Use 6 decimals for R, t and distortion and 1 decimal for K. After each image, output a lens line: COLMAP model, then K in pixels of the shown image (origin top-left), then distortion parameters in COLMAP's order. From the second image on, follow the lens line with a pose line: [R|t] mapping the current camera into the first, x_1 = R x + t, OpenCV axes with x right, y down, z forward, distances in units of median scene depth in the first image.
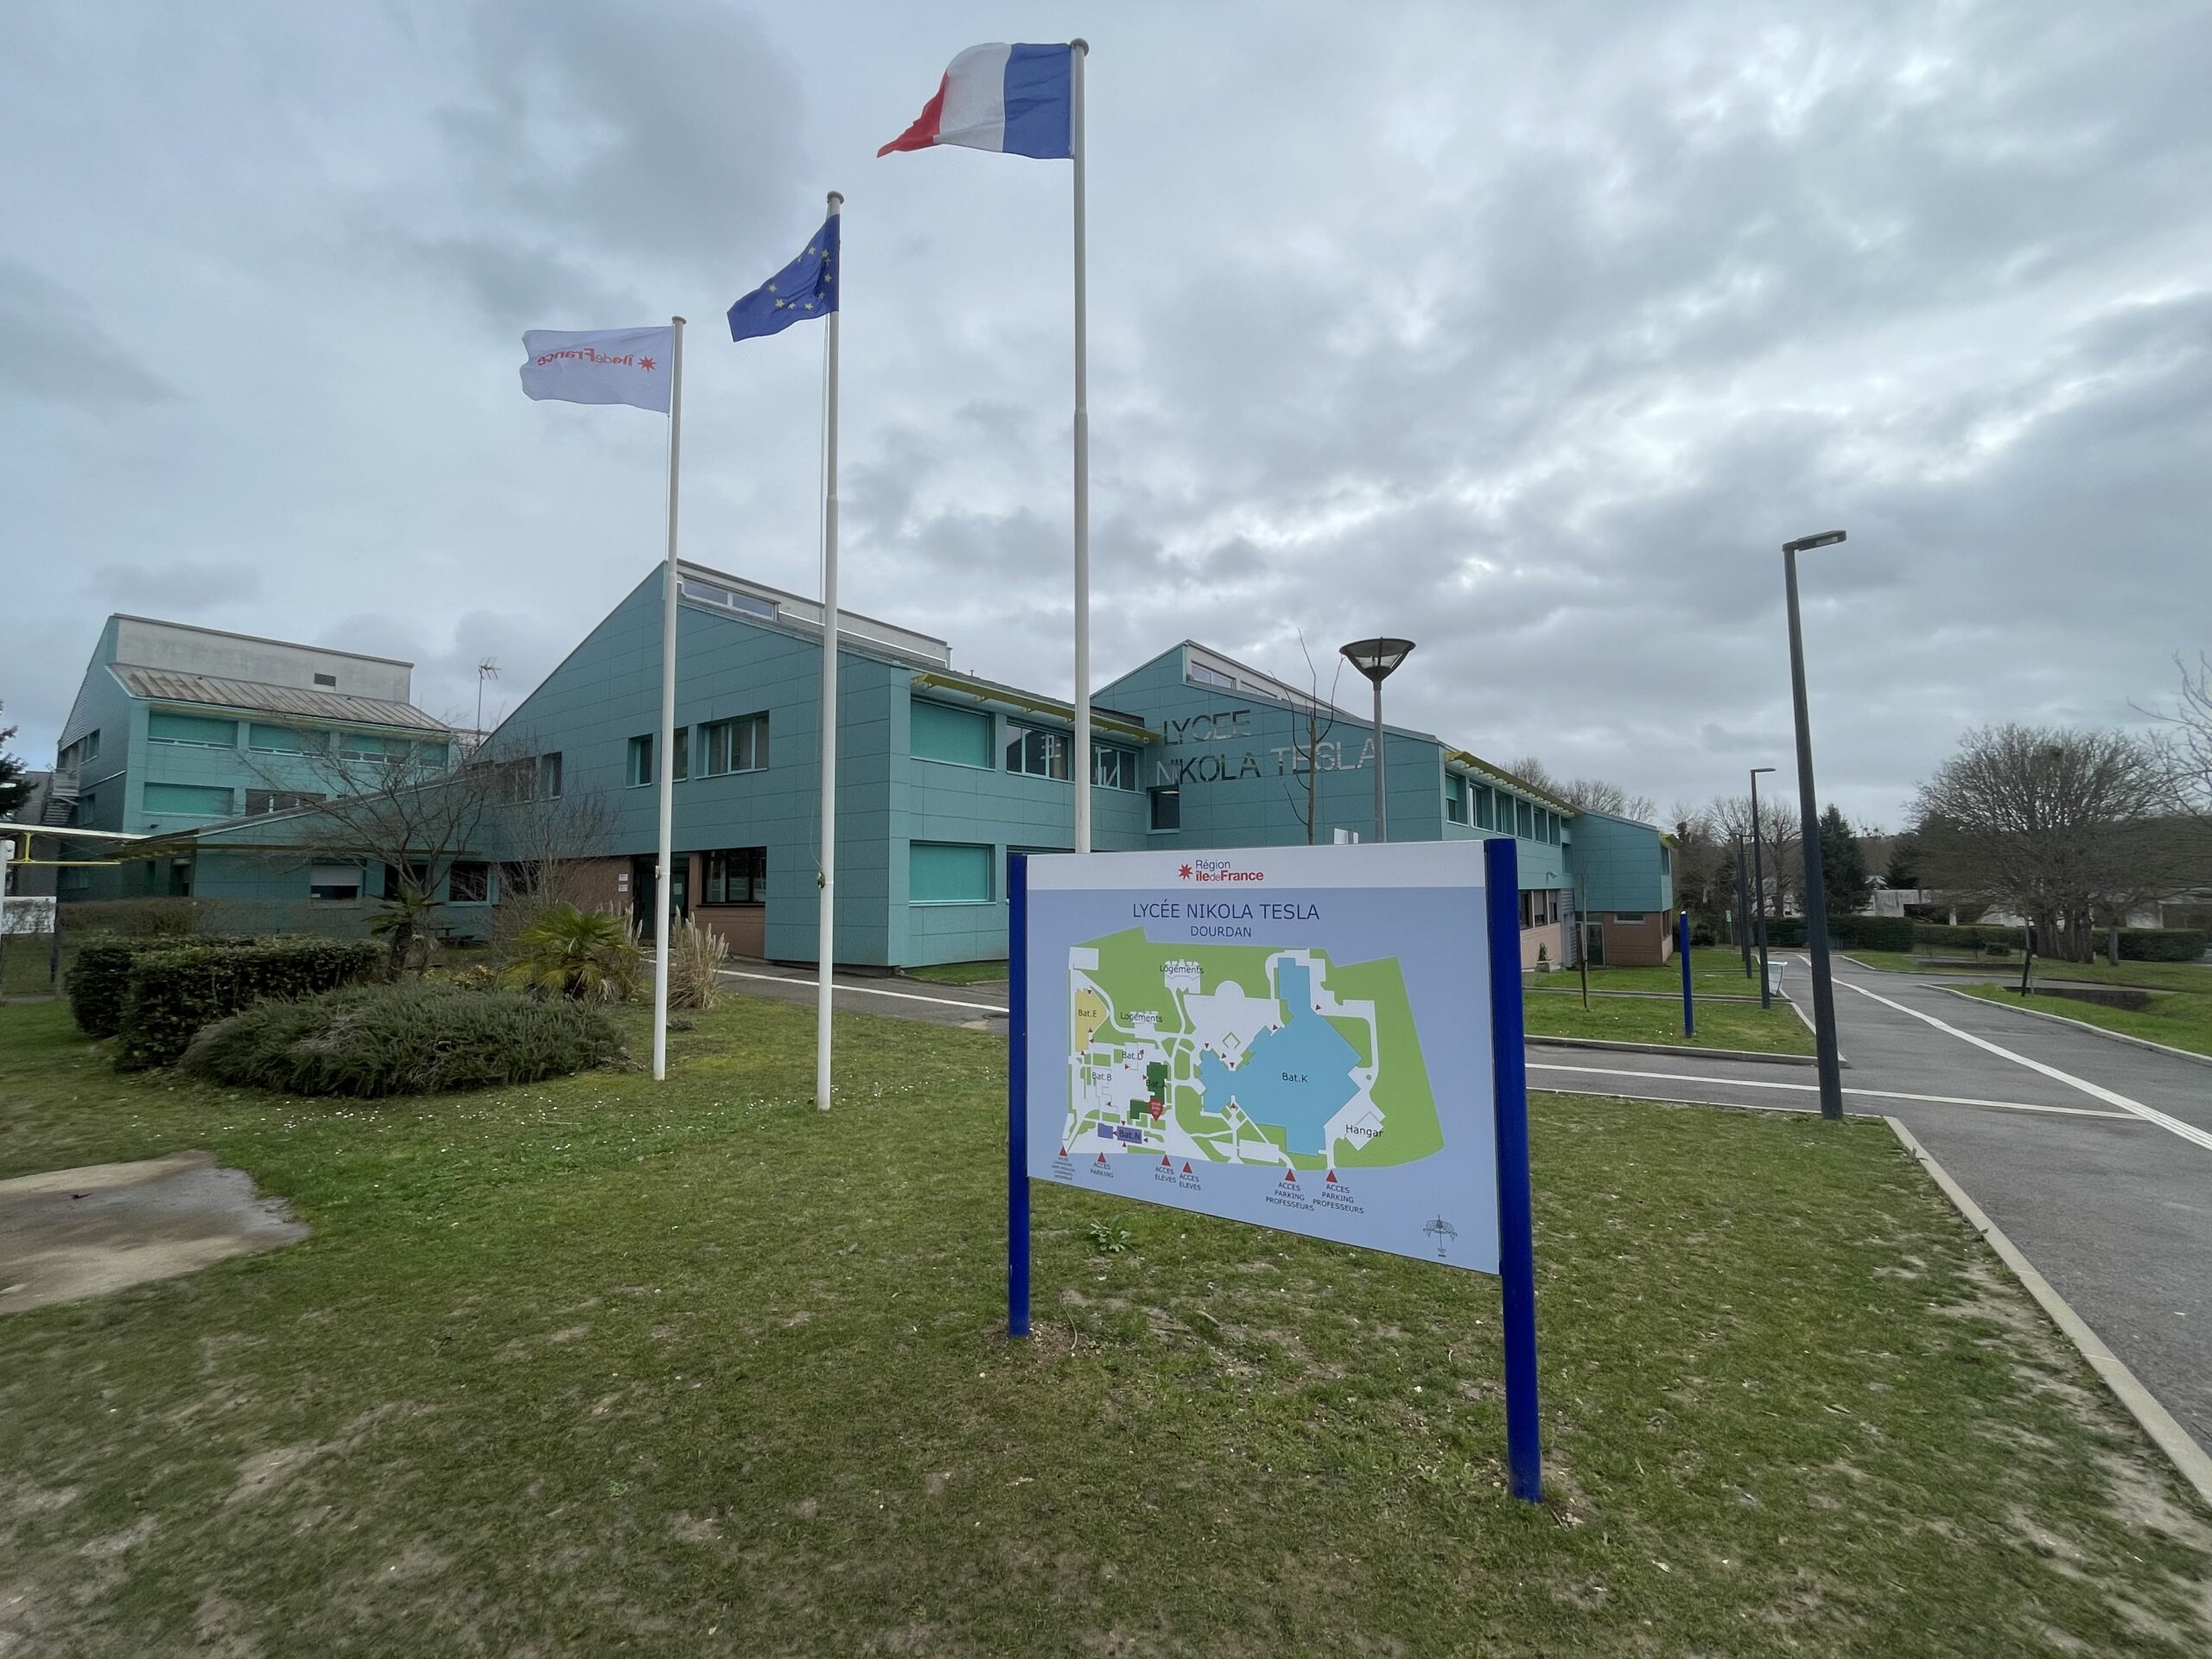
lens RADIAL K [[896.0, 0, 1102.9], [0, 896.0, 831.5], [0, 0, 1]] dist [0.001255, 0.000386]
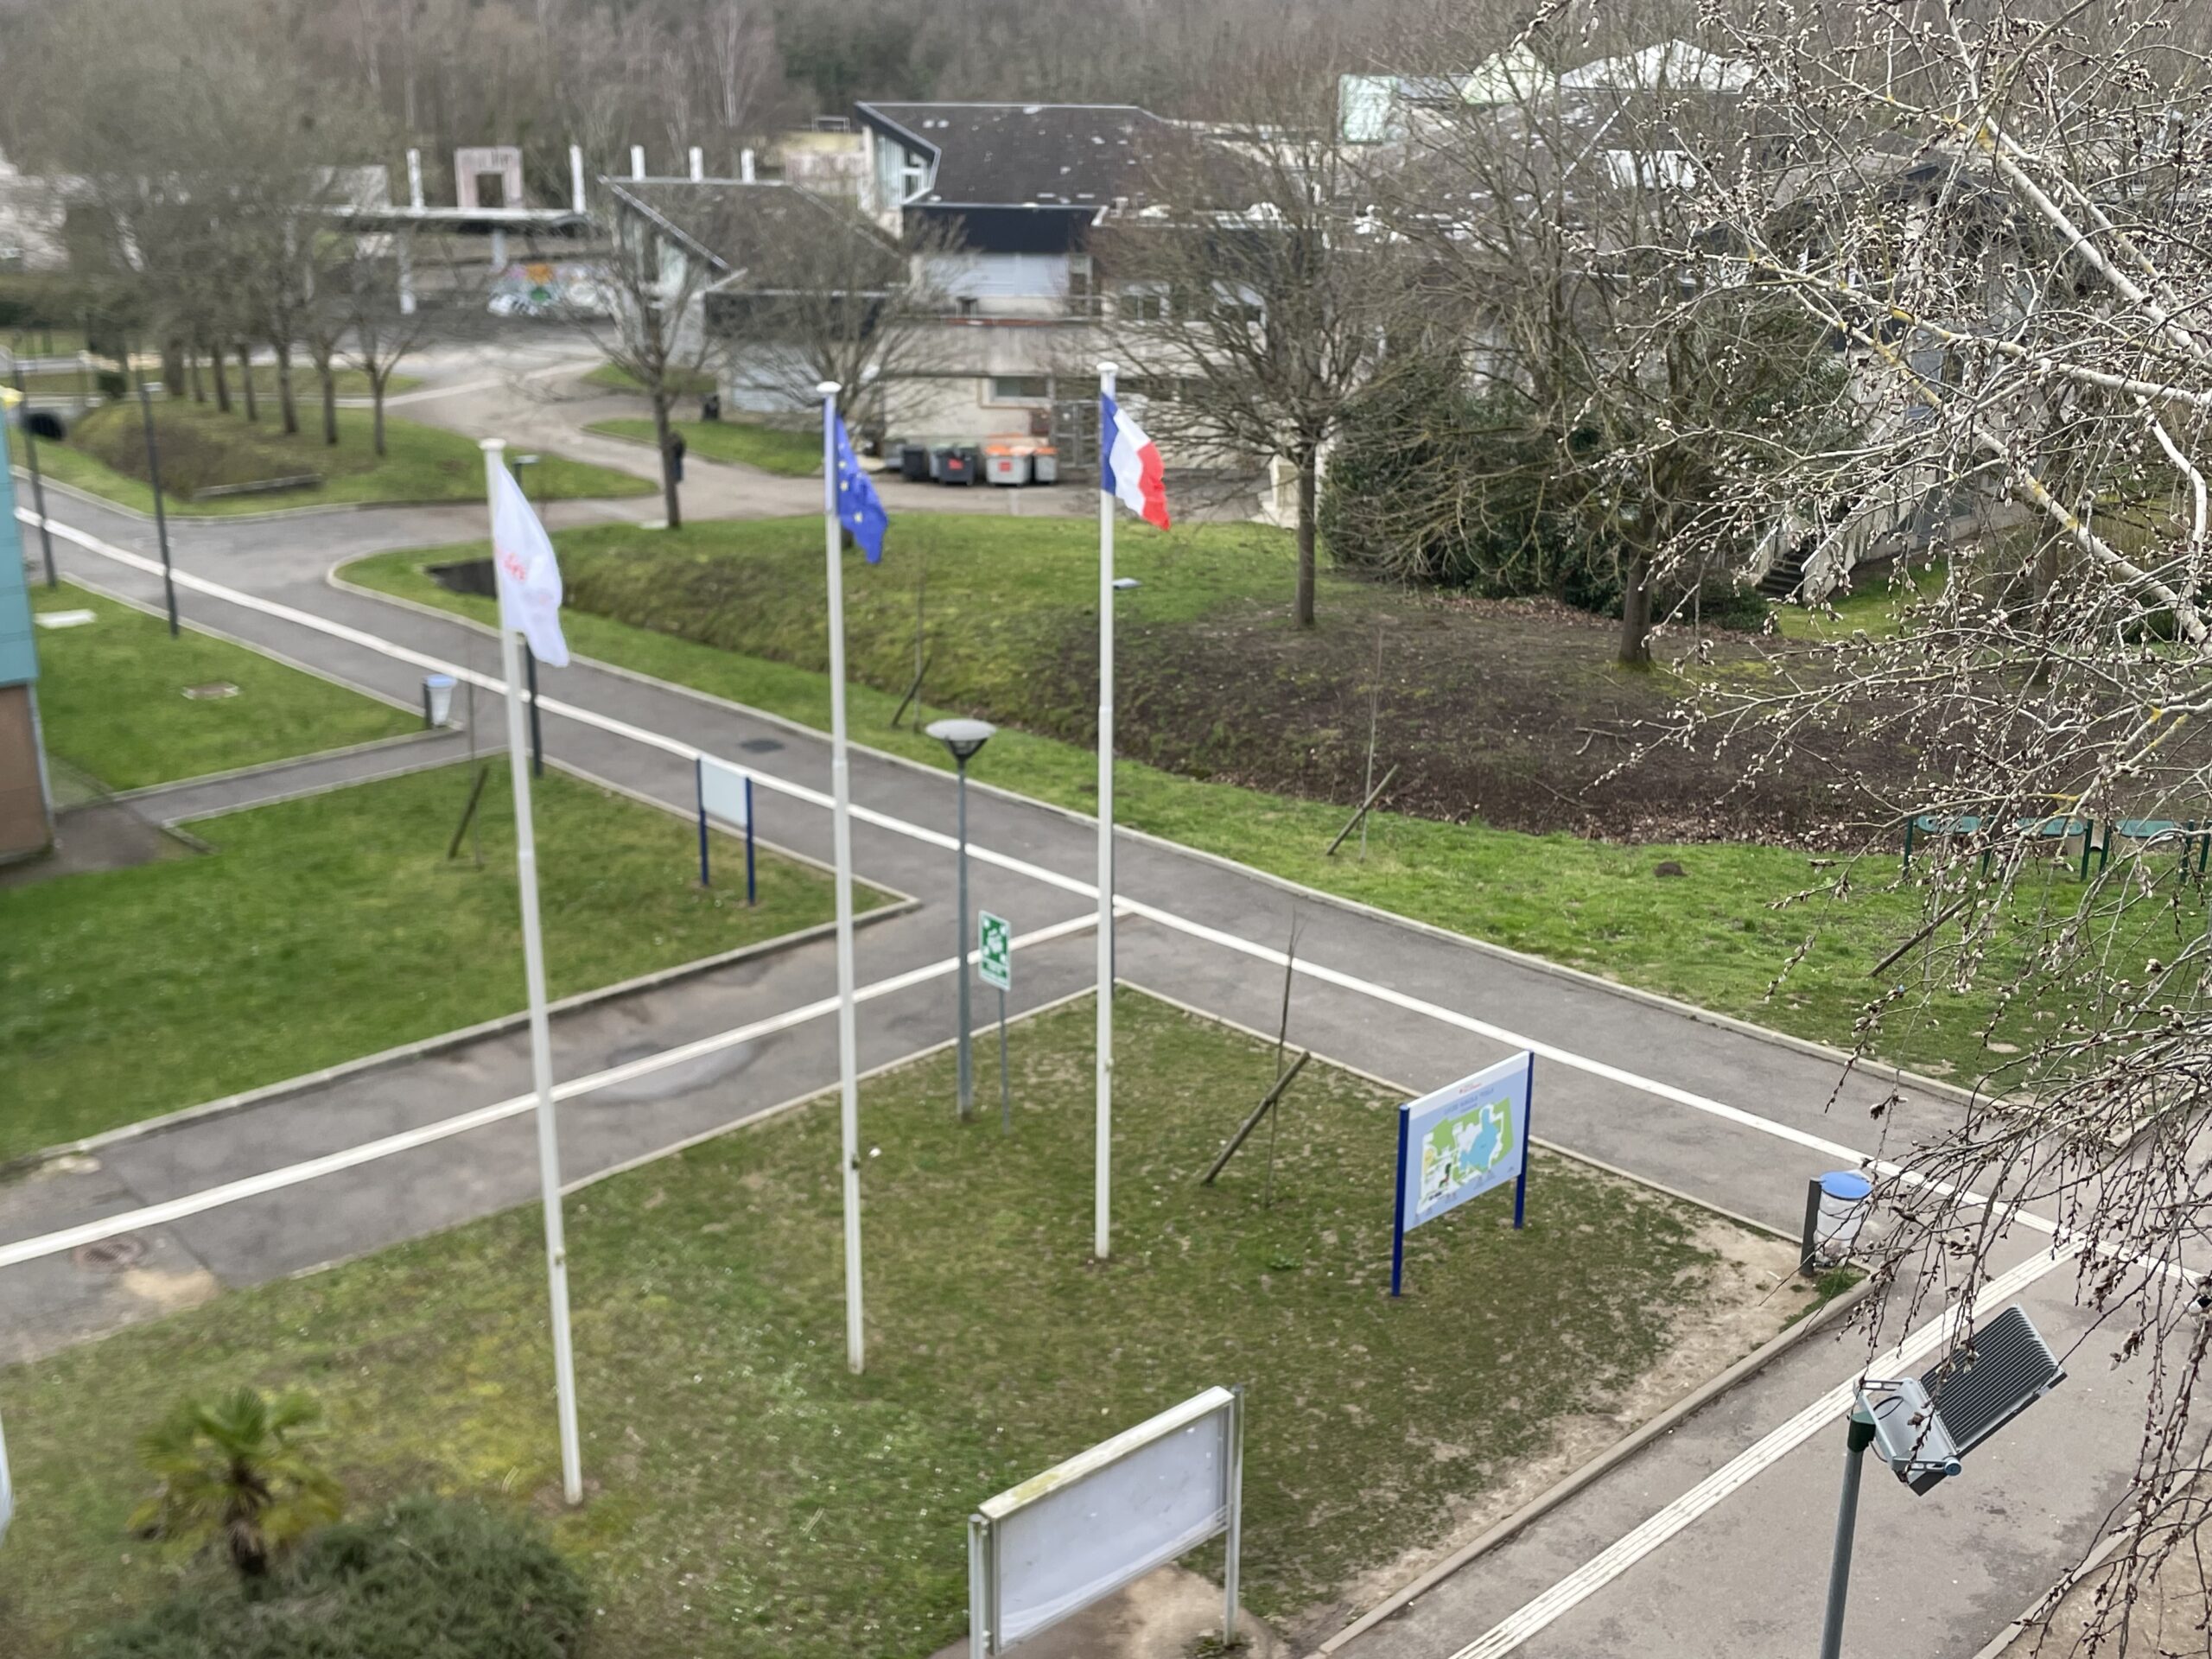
lens RADIAL K [[2287.5, 0, 1104.6], [0, 2287.5, 829.4], [0, 0, 1]] dist [0.003052, 0.000000]
pose [[0.222054, -0.295845, 0.929068, -6.192028], [-0.073197, 0.945110, 0.318448, -2.759861], [-0.972283, -0.138717, 0.188210, 0.899598]]
